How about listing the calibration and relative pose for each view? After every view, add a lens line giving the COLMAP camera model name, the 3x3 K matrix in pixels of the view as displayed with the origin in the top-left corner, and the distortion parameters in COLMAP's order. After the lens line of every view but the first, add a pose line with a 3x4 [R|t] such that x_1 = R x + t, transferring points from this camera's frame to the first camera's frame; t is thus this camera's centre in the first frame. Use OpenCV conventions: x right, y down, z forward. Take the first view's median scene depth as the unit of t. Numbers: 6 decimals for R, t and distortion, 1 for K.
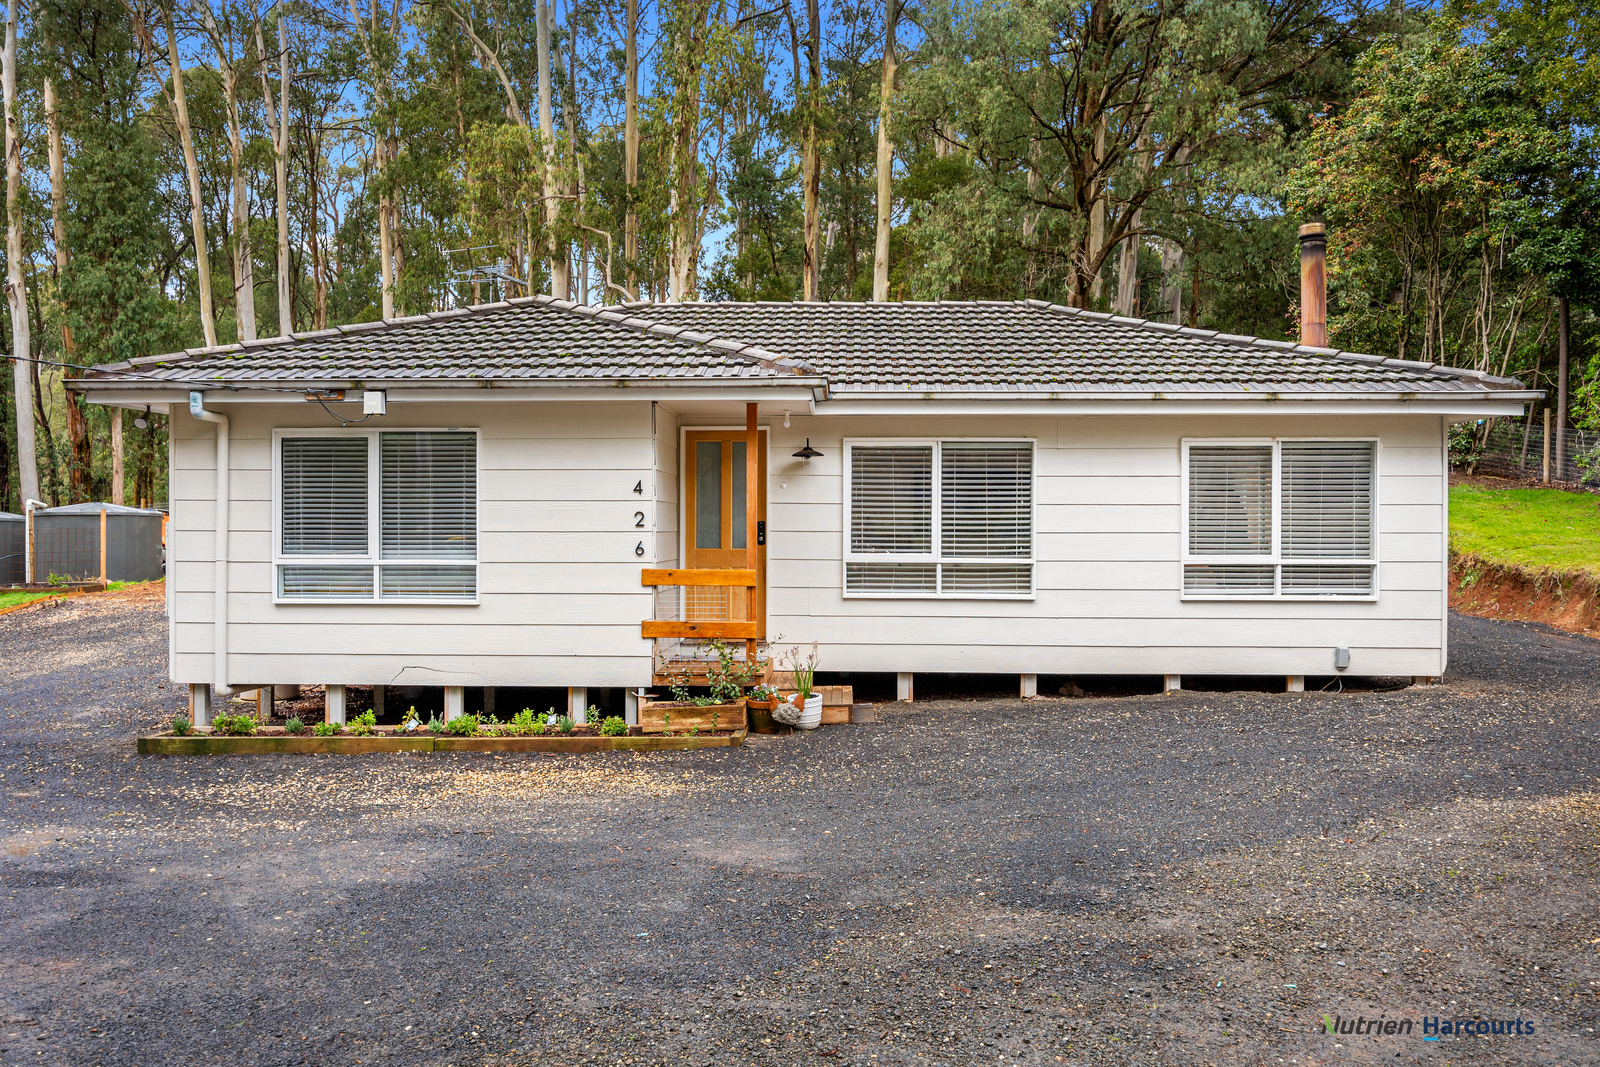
lens RADIAL K [[1292.1, 0, 803.1], [0, 1292.1, 526.2], [0, 0, 1]] dist [-0.001427, -0.000711]
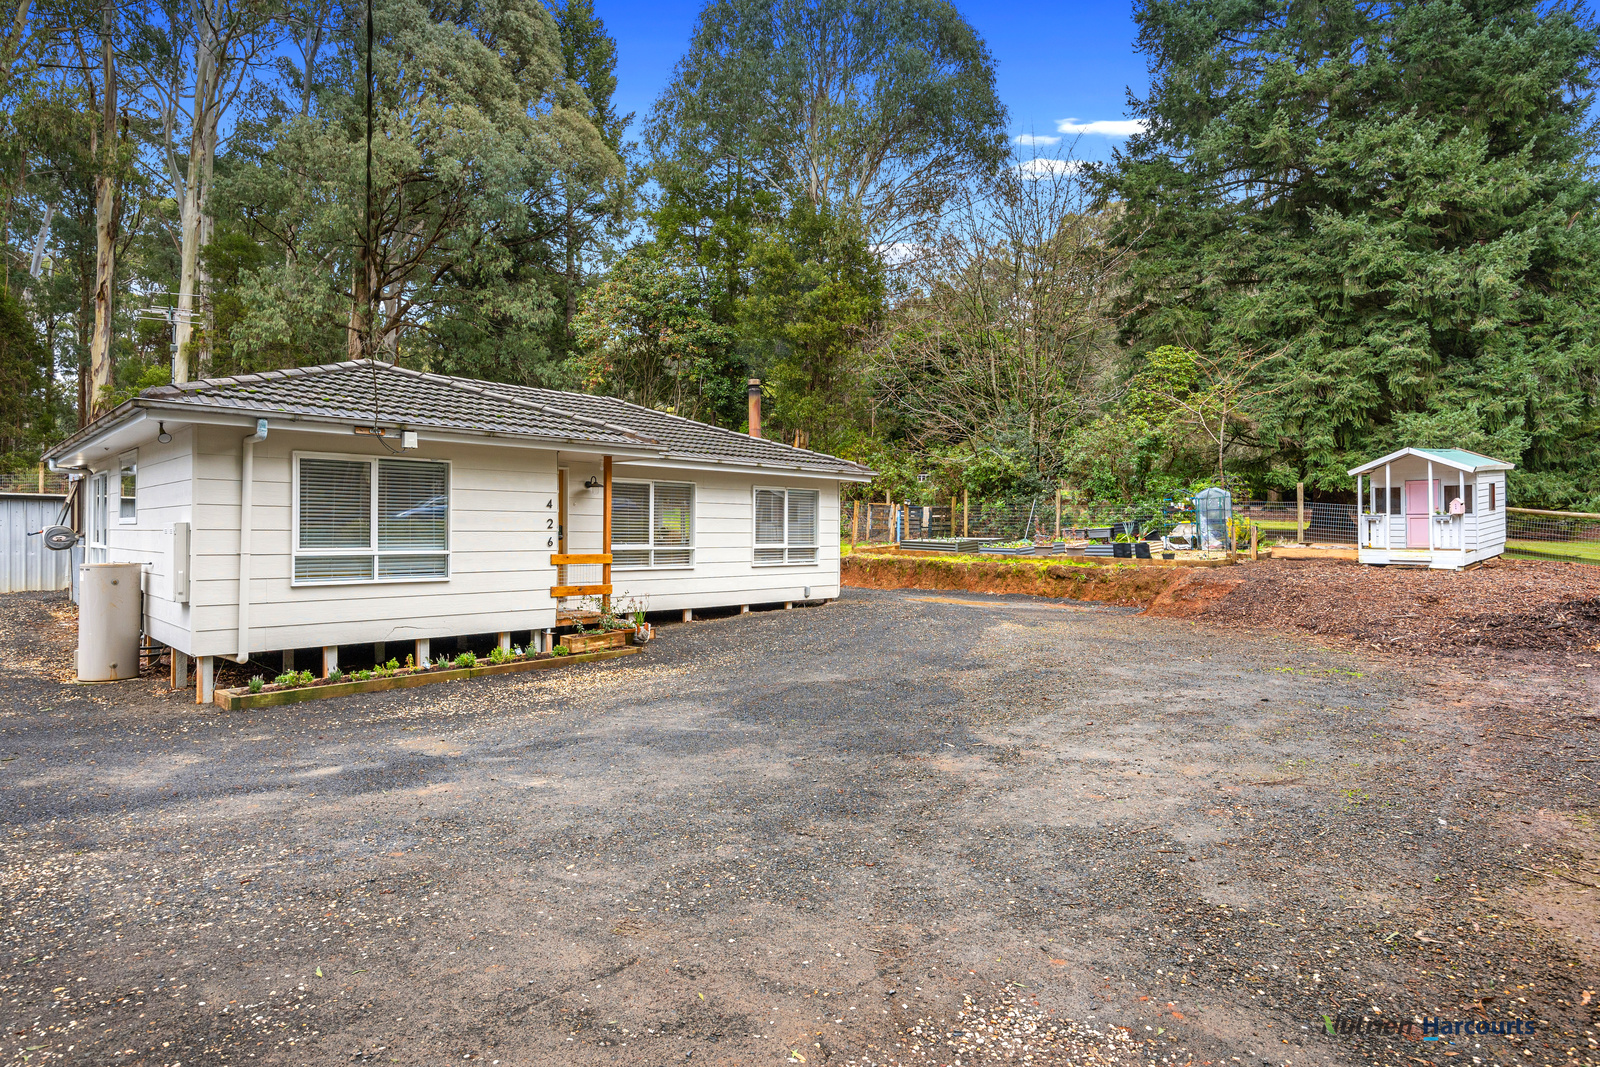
lens RADIAL K [[926.7, 0, 798.2], [0, 926.7, 533.9], [0, 0, 1]] dist [-0.003162, -0.002783]
pose [[0.651782, 0.001052, 0.758405, -0.774902], [-0.003571, 0.999992, 0.001682, 0.003997], [-0.758398, -0.003805, 0.651781, 0.012017]]
